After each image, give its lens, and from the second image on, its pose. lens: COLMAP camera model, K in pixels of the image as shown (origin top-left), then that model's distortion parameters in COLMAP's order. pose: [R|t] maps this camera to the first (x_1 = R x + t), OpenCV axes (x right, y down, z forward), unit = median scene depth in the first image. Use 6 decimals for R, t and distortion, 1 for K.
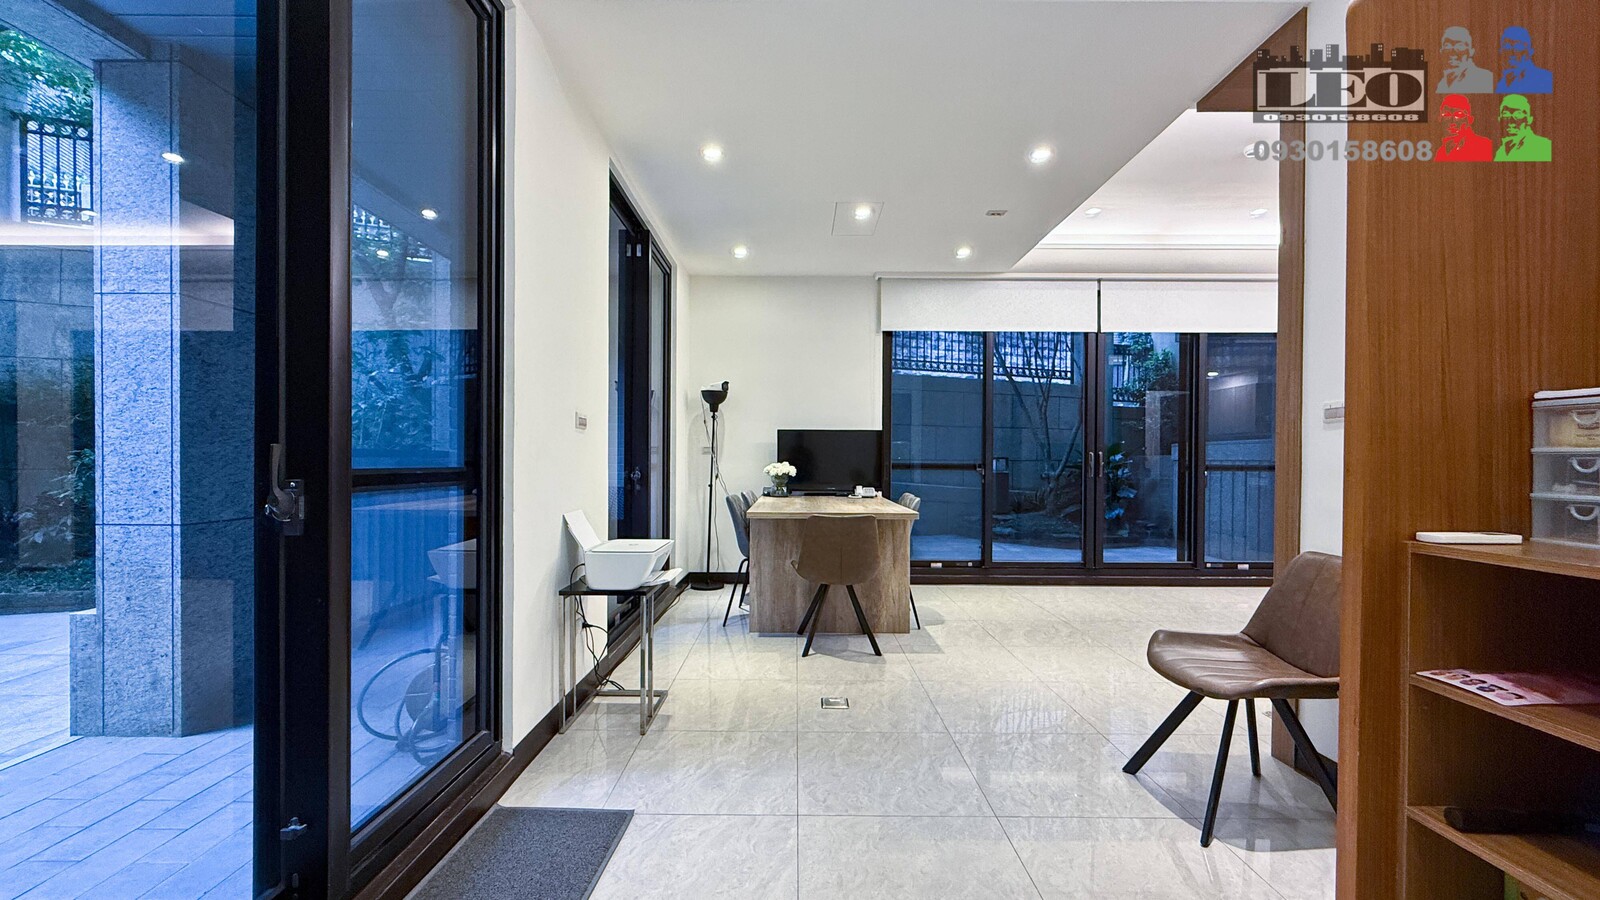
lens RADIAL K [[653.6, 0, 801.7], [0, 653.6, 446.9], [0, 0, 1]] dist [0.001618, 0.000021]
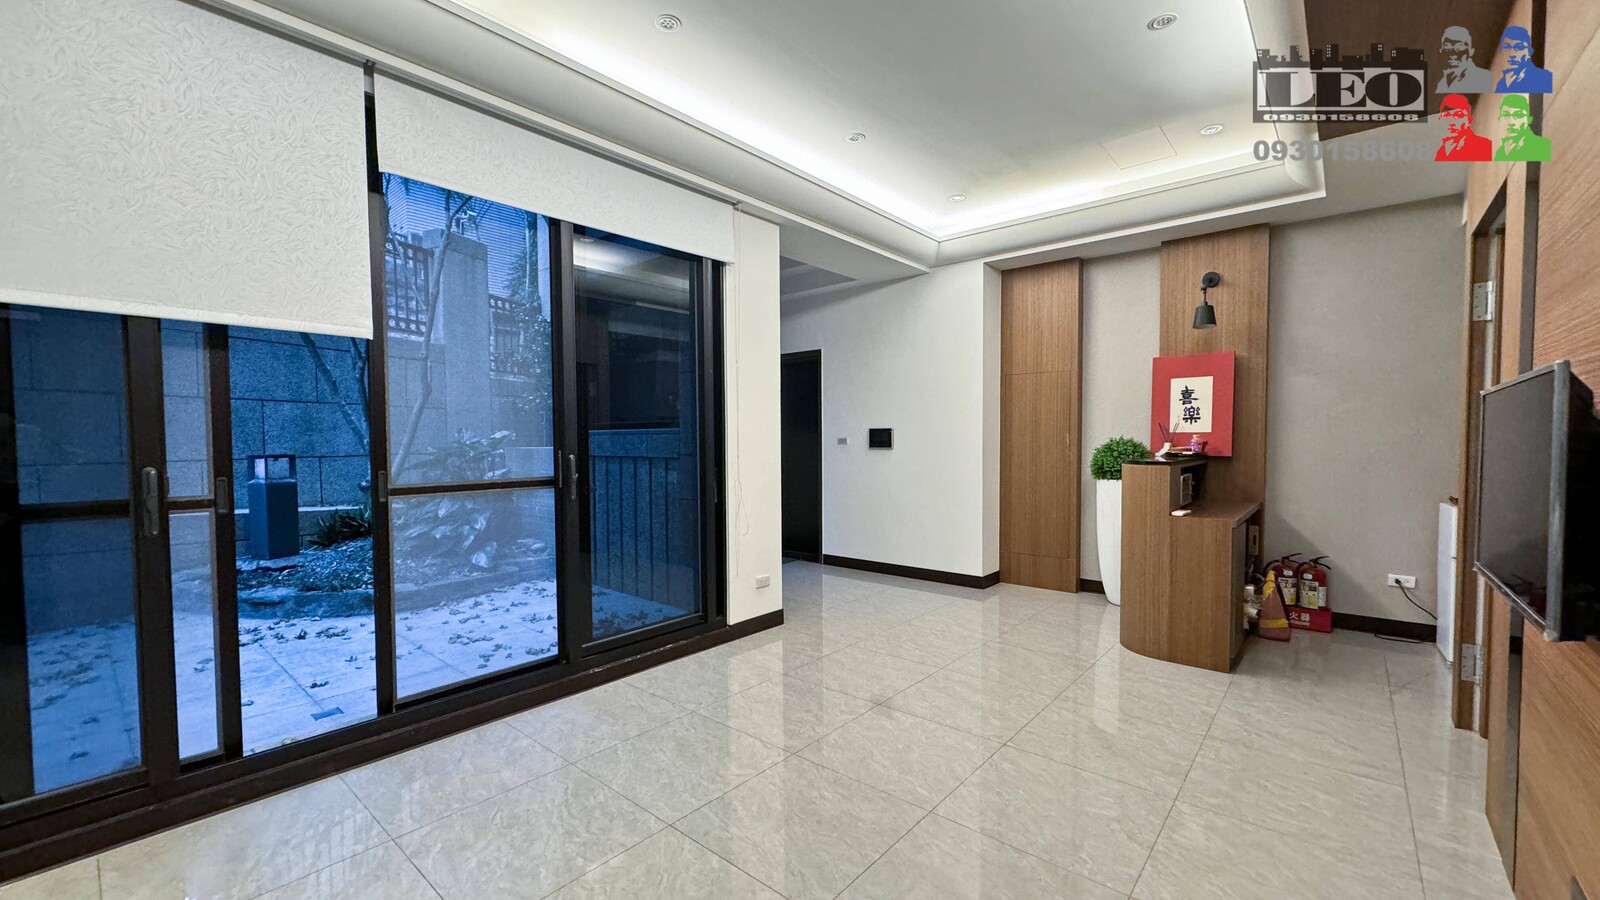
lens RADIAL K [[640.8, 0, 780.8], [0, 640.8, 460.4], [0, 0, 1]] dist [-0.001034, 0.000984]
pose [[0.664682, -0.033721, 0.746365, 0.291546], [-0.008219, 0.998590, 0.052436, -0.017737], [-0.747081, -0.040988, 0.663468, 0.505876]]
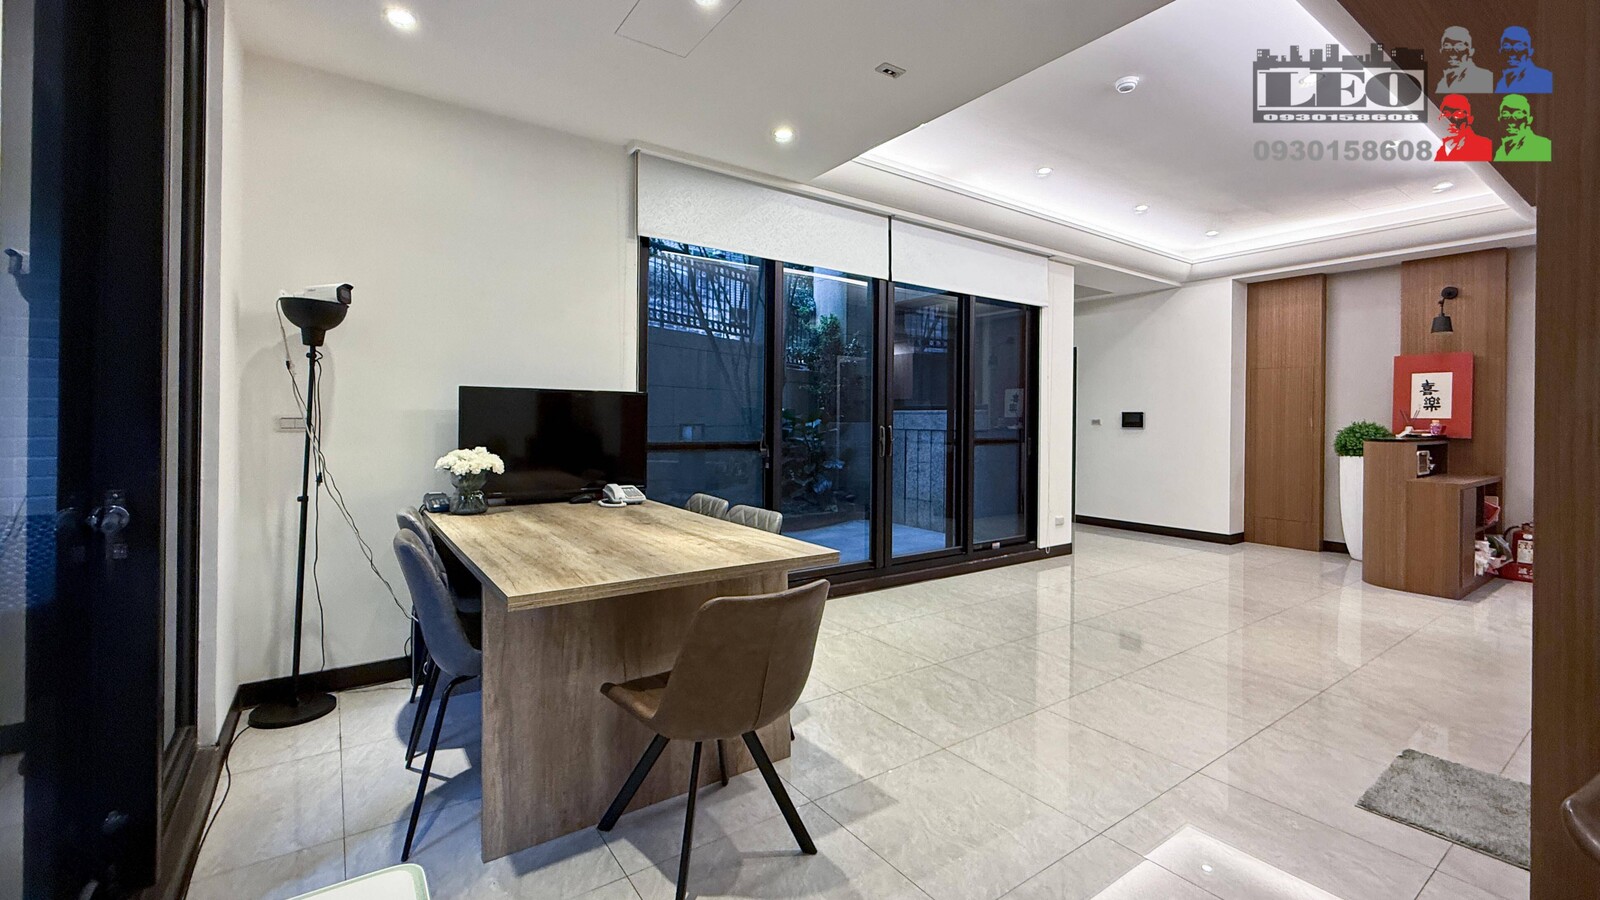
lens RADIAL K [[653.6, 0, 789.9], [0, 653.6, 418.7], [0, 0, 1]] dist [0.001618, 0.000021]
pose [[0.820045, 0.004127, 0.572284, -0.121484], [-0.018871, 0.999625, 0.019832, -0.015706], [-0.571987, -0.027062, 0.819816, 0.400954]]
